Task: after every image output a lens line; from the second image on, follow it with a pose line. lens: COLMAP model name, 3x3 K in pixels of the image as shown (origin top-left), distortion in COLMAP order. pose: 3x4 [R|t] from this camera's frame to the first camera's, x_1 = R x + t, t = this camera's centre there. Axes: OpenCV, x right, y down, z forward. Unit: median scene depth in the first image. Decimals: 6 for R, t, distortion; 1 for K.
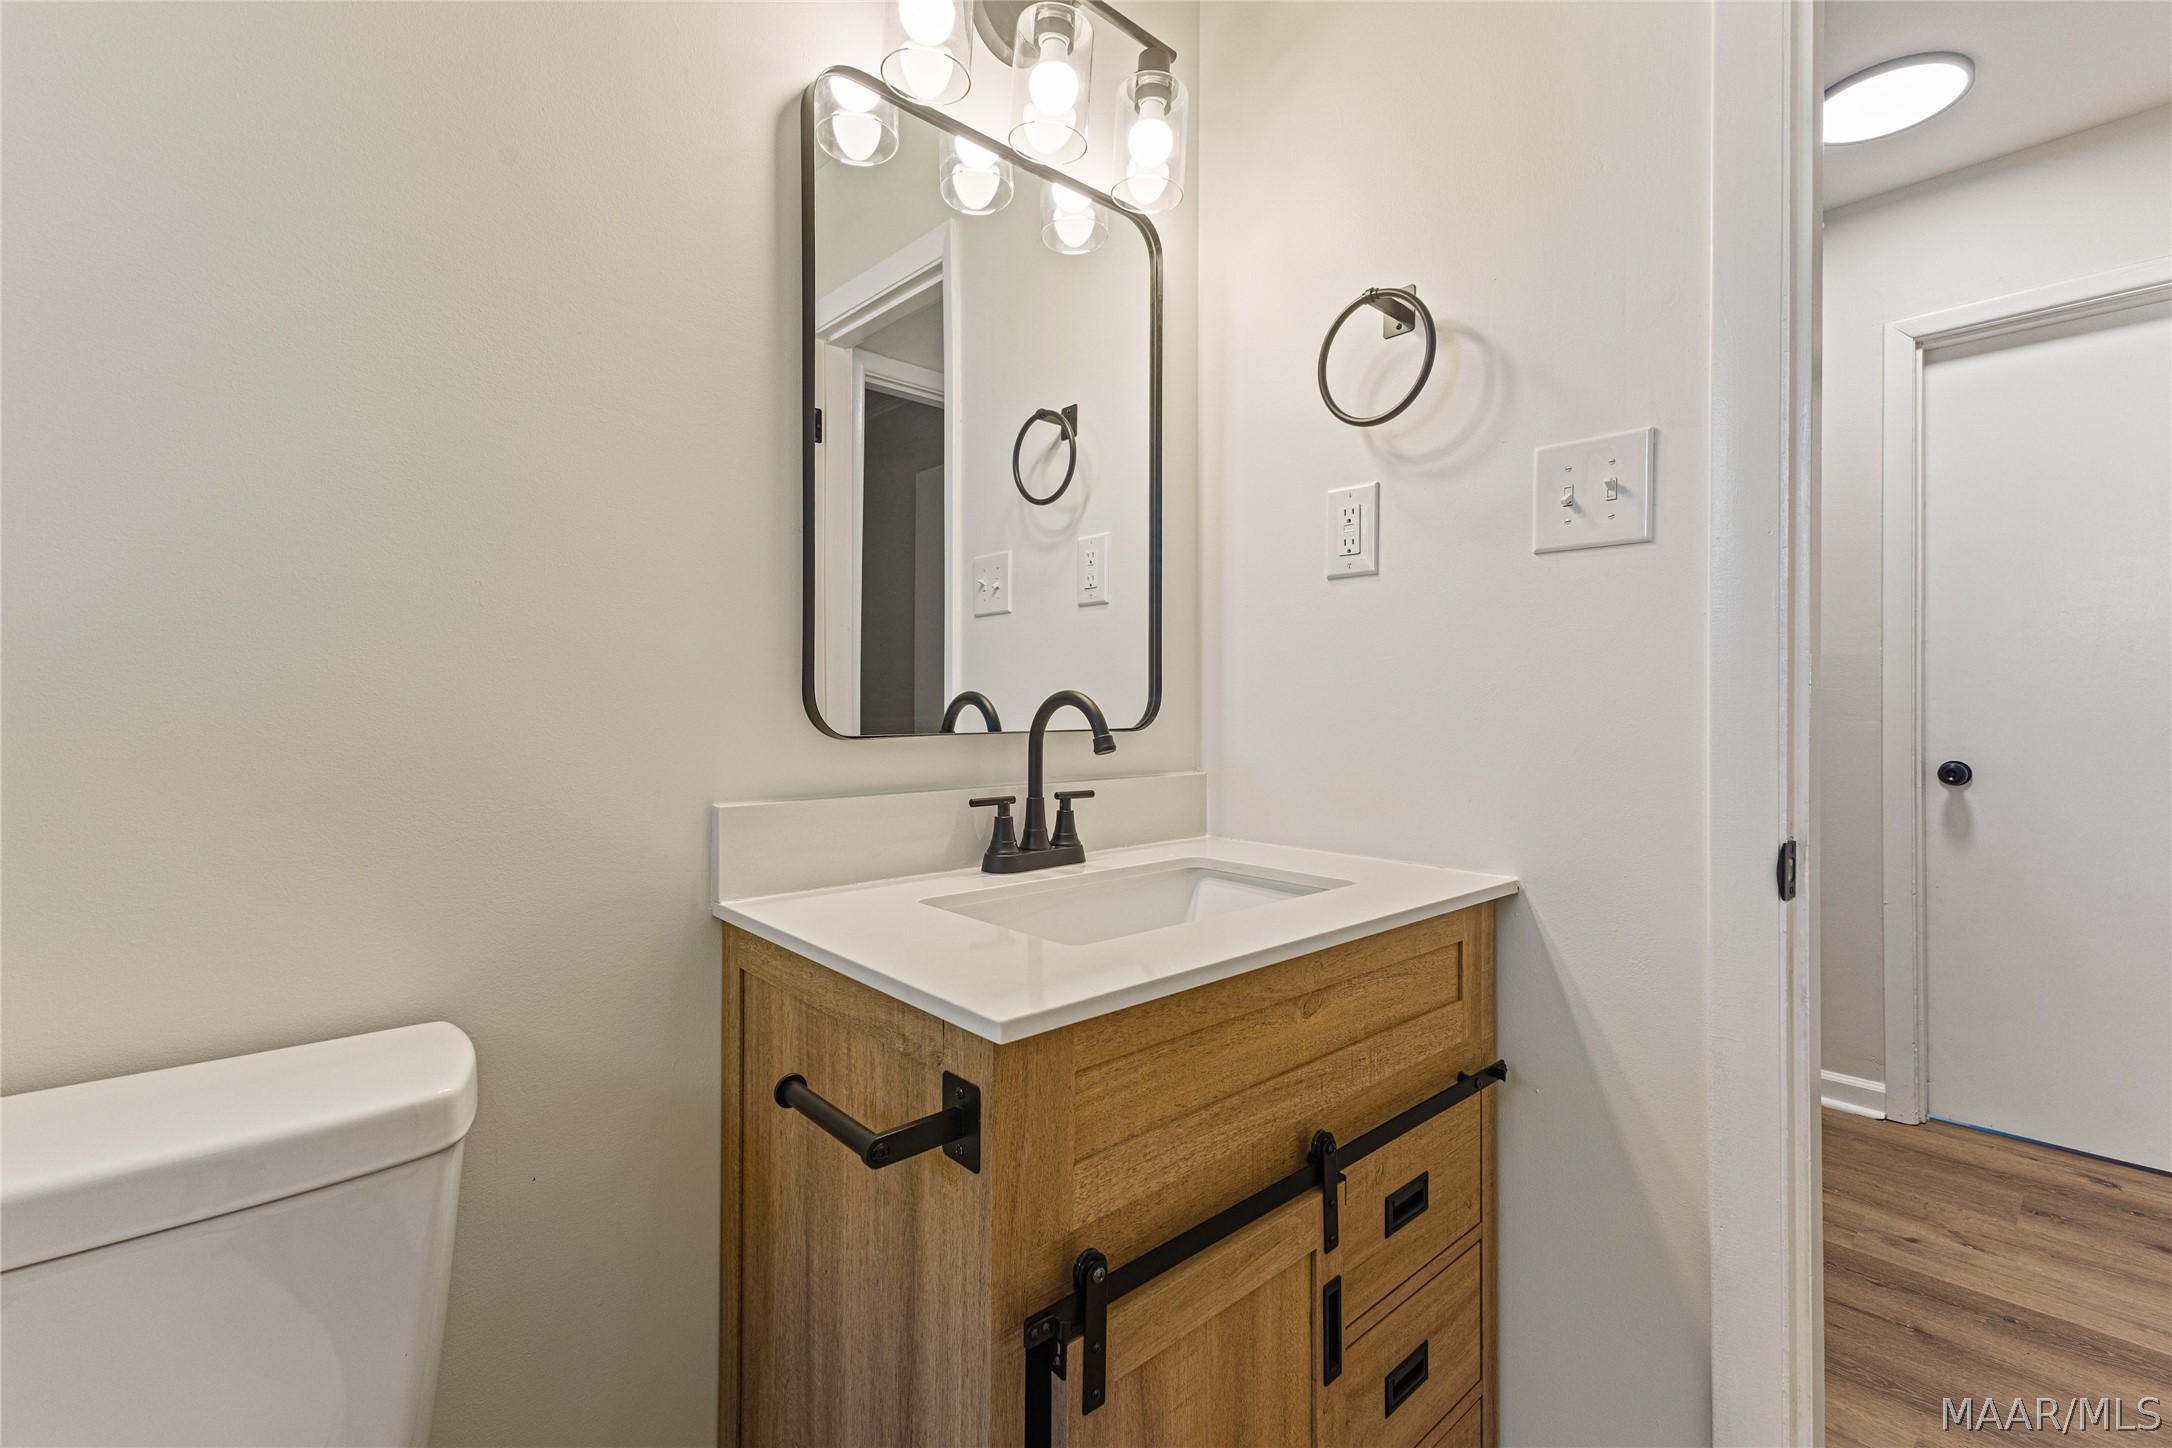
lens RADIAL K [[943.0, 0, 1094.1], [0, 943.0, 708.6], [0, 0, 1]] dist [0.009597, -0.000894]
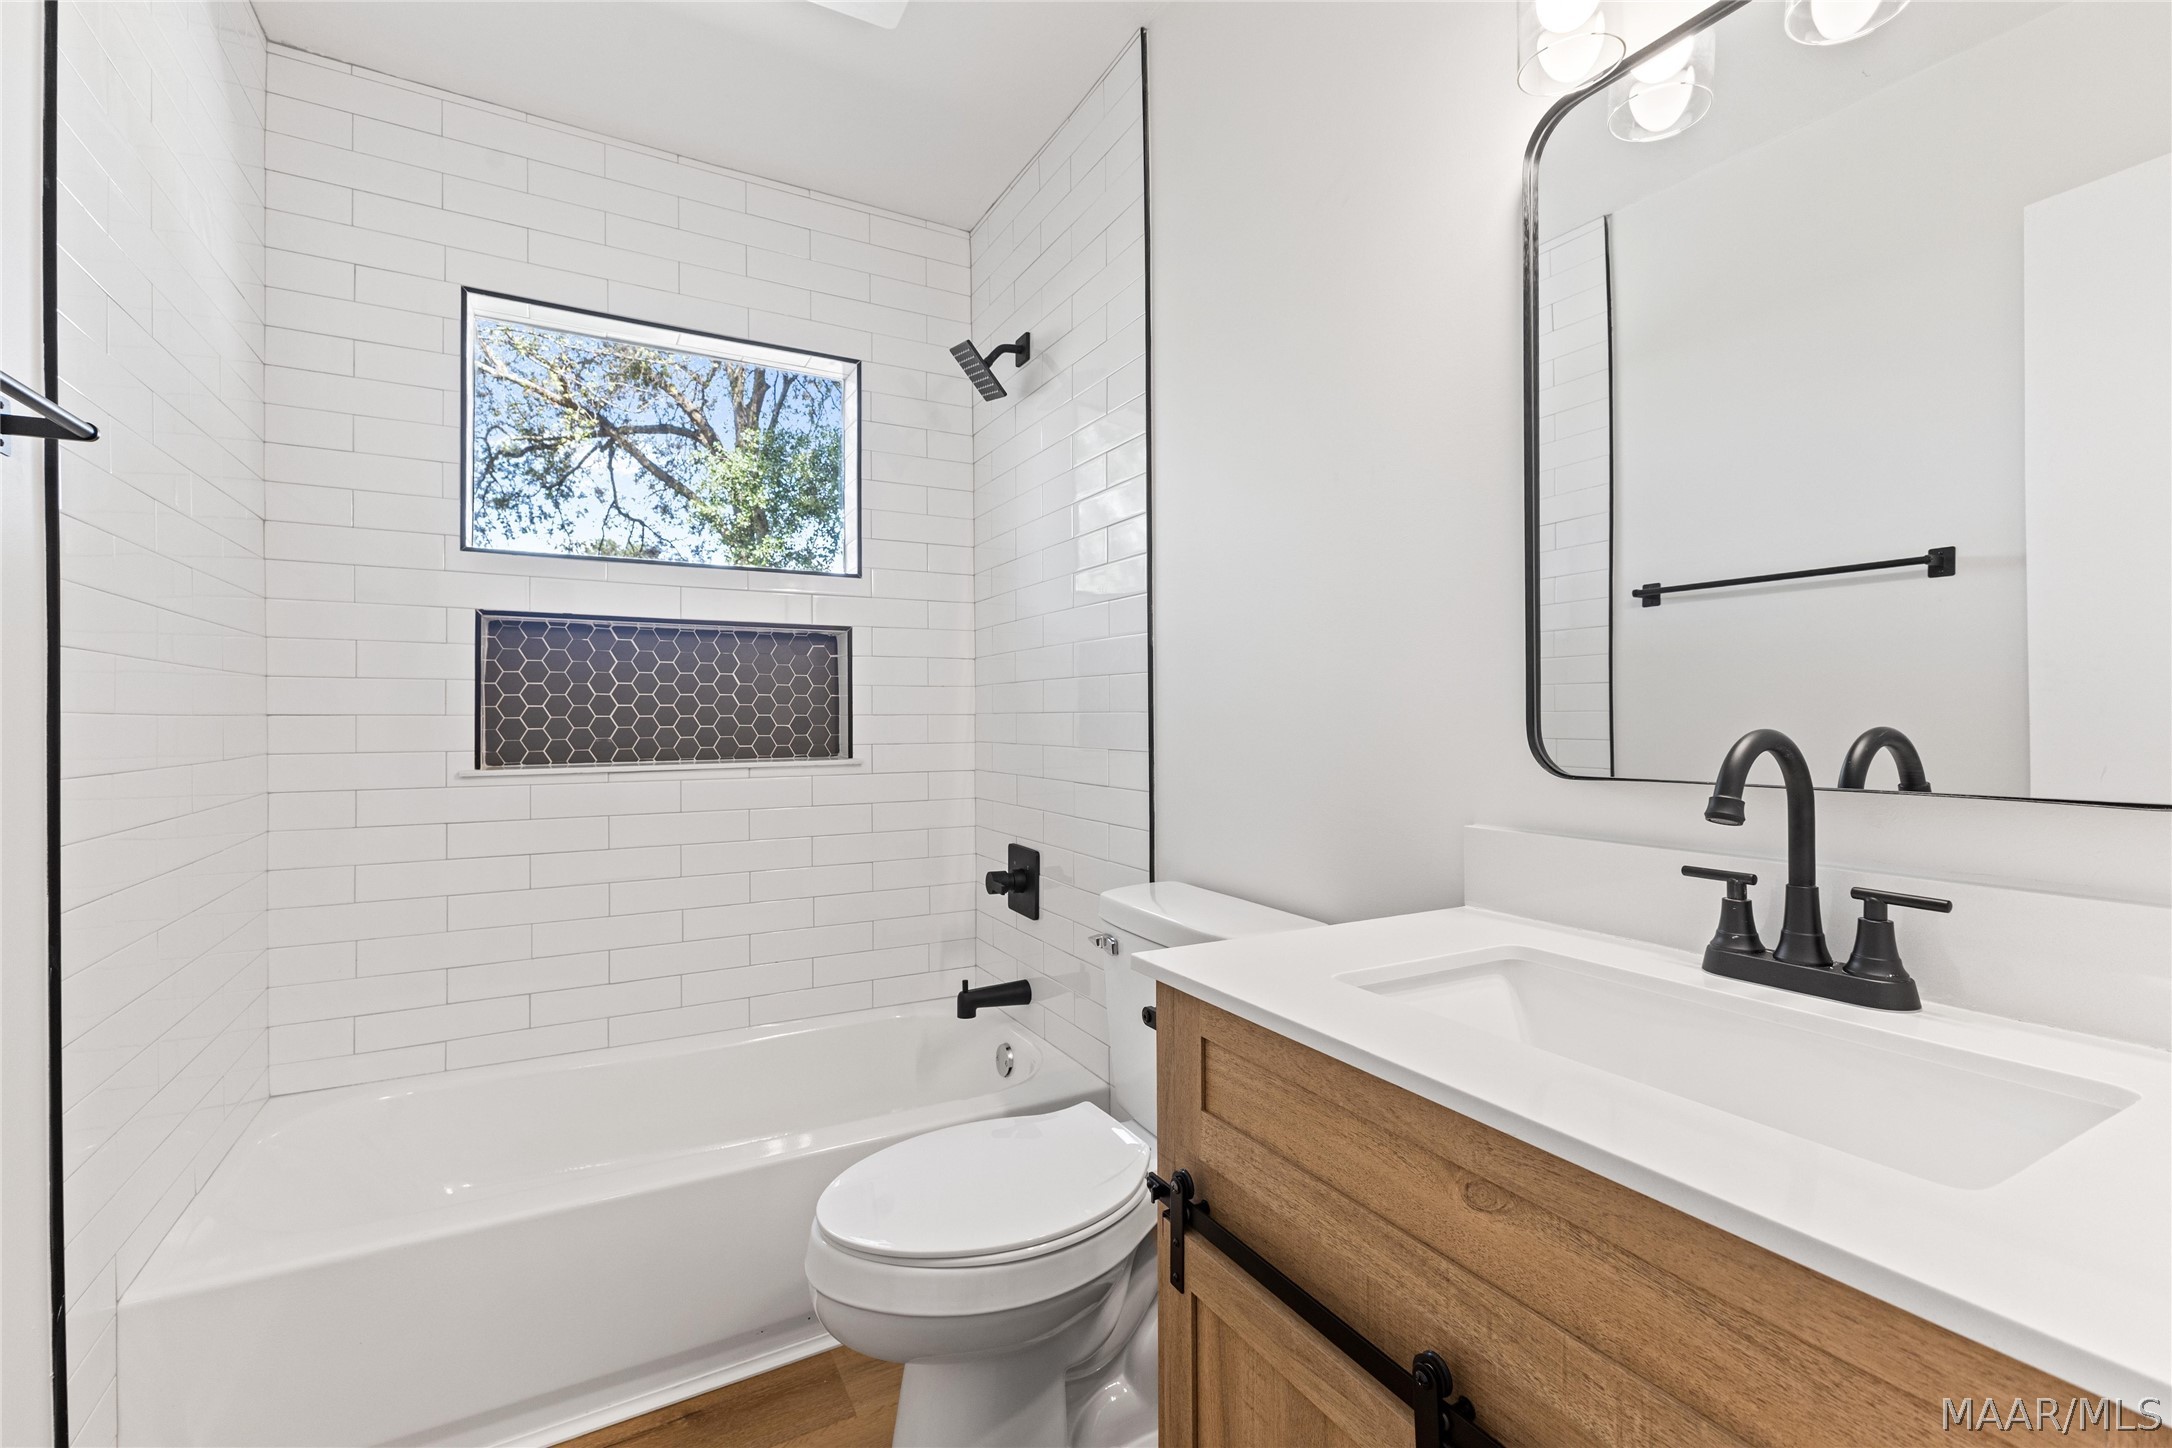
lens RADIAL K [[943.0, 0, 1094.1], [0, 943.0, 708.6], [0, 0, 1]] dist [0.009597, -0.000894]
pose [[-0.225386, -0.014025, -0.974168, 1.019596], [-0.000086, 0.999897, -0.014375, -0.034616], [0.974269, -0.003156, -0.225364, 0.922183]]
